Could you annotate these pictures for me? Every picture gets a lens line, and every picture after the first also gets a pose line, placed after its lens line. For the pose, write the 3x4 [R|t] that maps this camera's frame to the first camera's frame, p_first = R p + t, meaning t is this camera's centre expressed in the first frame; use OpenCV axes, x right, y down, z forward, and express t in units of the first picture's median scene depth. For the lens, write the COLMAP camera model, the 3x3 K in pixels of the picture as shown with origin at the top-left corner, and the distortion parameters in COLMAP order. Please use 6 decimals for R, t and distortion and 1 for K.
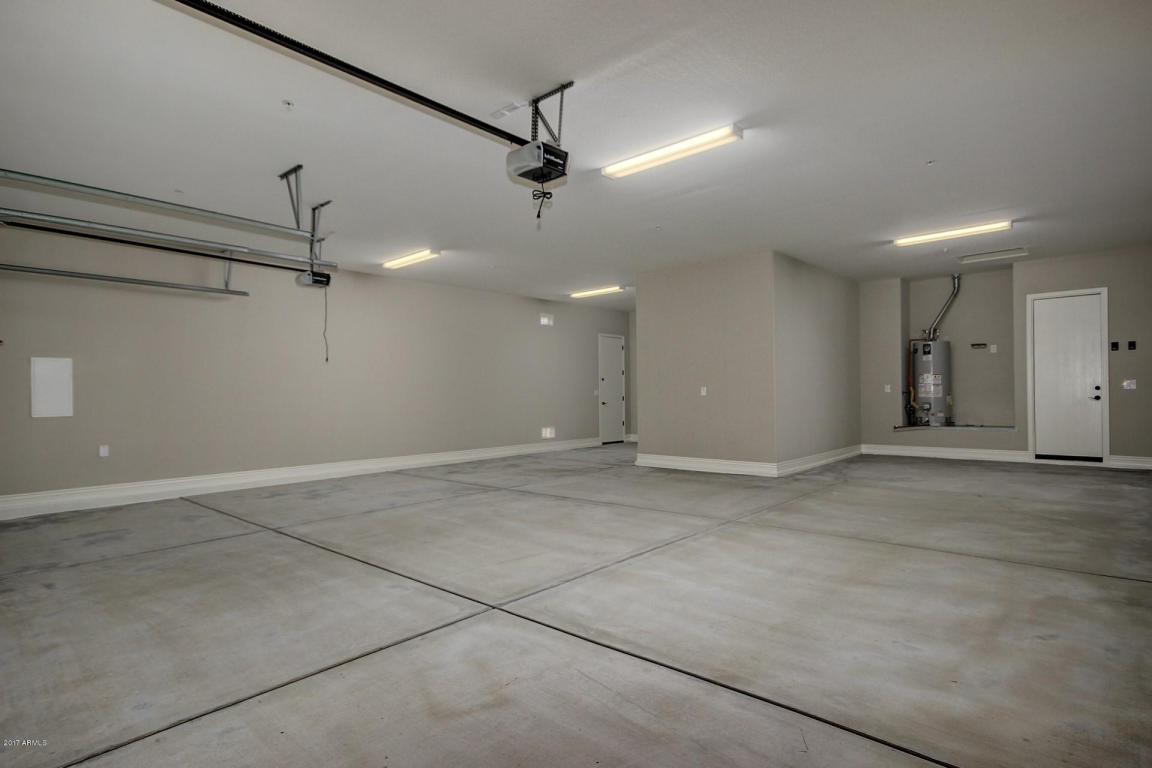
lens RADIAL K [[572.2, 0, 576.0], [0, 572.2, 384.0], [0, 0, 1]] dist [-0.001335, 0.000095]
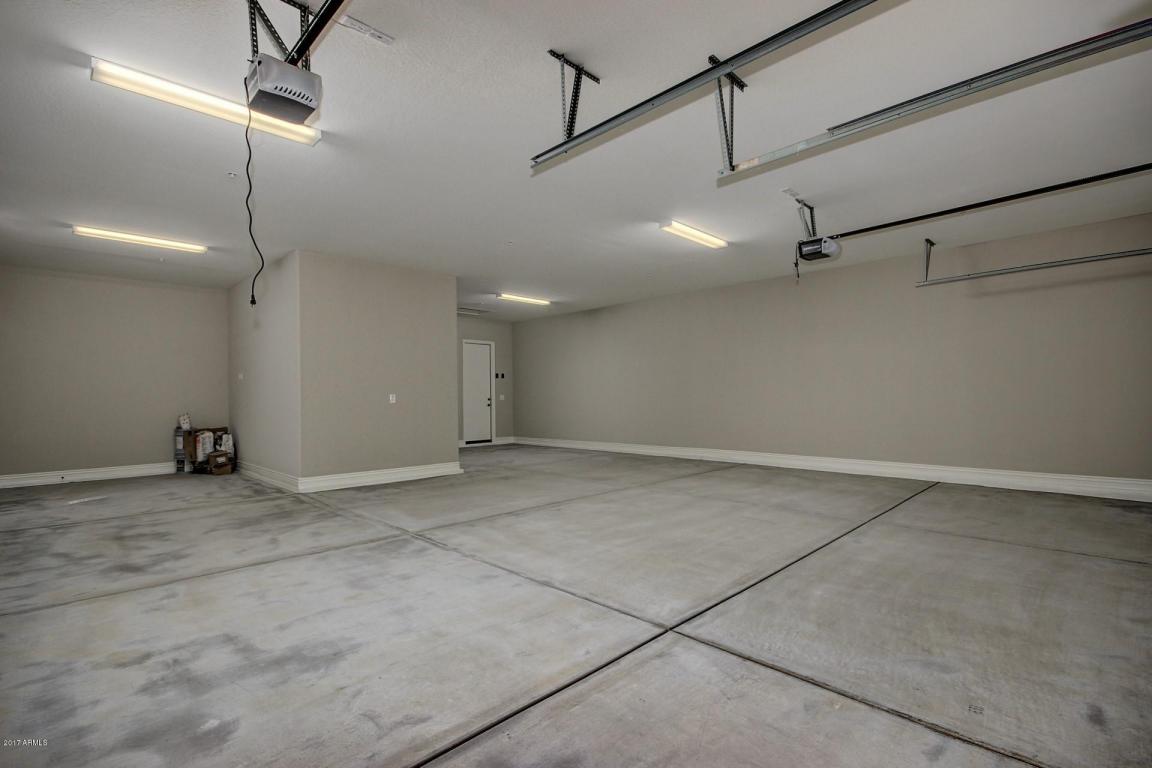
lens RADIAL K [[526.9, 0, 574.5], [0, 526.9, 392.6], [0, 0, 1]] dist [0.047404, 0.000006]
pose [[0.052453, 0.017102, 0.998477, -0.683048], [-0.008109, 0.999828, -0.016700, 0.011304], [-0.998590, -0.007221, 0.052583, 0.674146]]
